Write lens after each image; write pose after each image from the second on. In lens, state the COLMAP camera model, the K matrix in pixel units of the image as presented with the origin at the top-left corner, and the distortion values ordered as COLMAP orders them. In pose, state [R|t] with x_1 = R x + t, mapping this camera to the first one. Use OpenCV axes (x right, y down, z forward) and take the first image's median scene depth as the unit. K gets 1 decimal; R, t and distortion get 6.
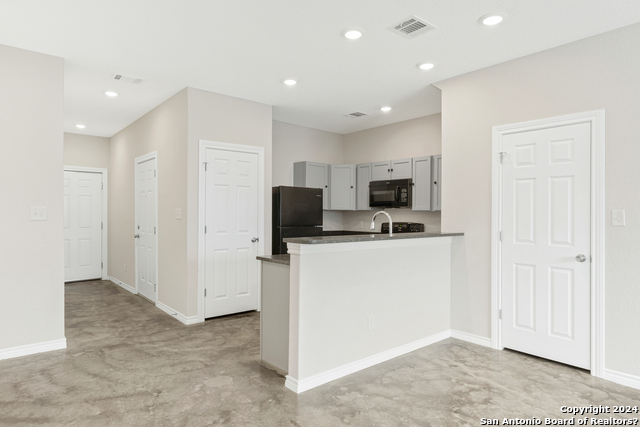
lens RADIAL K [[384.5, 0, 314.7], [0, 384.5, 212.6], [0, 0, 1]] dist [0.003617, 0.000656]
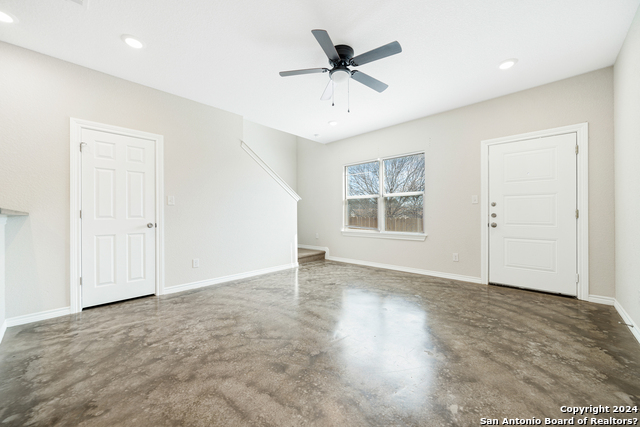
lens RADIAL K [[246.8, 0, 318.0], [0, 246.8, 214.2], [0, 0, 1]] dist [-0.001797, -0.000193]
pose [[-0.119580, -0.001875, 0.992823, -0.352684], [0.002740, 0.999994, 0.002219, 0.064380], [-0.992821, 0.002986, -0.119574, 0.389050]]
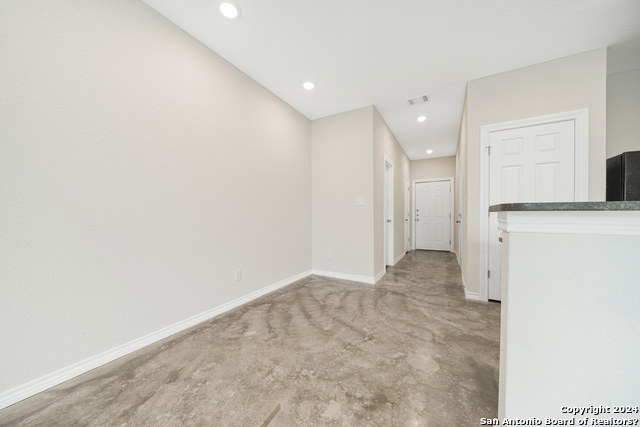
lens RADIAL K [[218.1, 0, 318.4], [0, 218.1, 217.0], [0, 0, 1]] dist [-0.005017, -0.000023]
pose [[0.341929, 0.005621, -0.939709, 0.132769], [0.002063, 0.999975, 0.006732, 0.065255], [0.939723, -0.004240, 0.341909, 0.480672]]
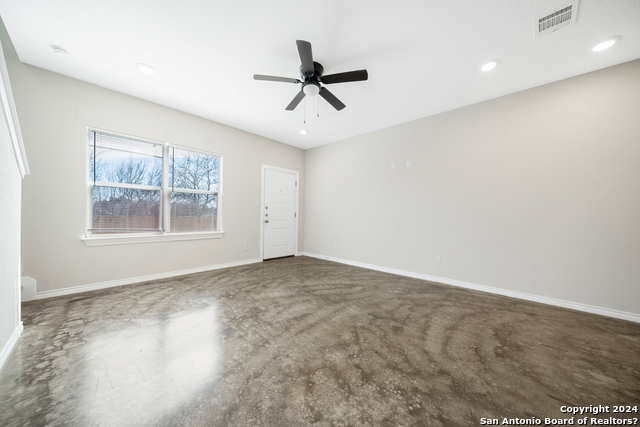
lens RADIAL K [[219.1, 0, 315.4], [0, 219.1, 214.4], [0, 0, 1]] dist [-0.004474, 0.000046]
pose [[-0.991853, -0.024033, -0.125101, 0.427262], [-0.023538, 0.999708, -0.005428, 0.069480], [0.125195, -0.002439, -0.992129, 0.953209]]
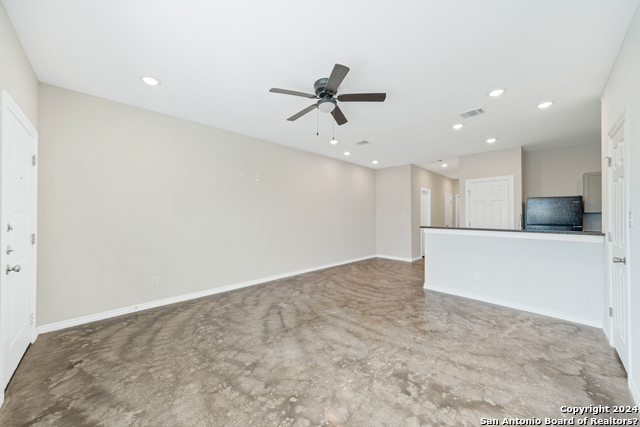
lens RADIAL K [[231.6, 0, 320.0], [0, 231.6, 213.5], [0, 0, 1]] dist [0.002450, 0.000082]
pose [[0.086596, -0.010959, -0.996183, 1.084683], [-0.001307, 0.999937, -0.011114, 0.003201], [0.996243, 0.002265, 0.086576, 0.151769]]
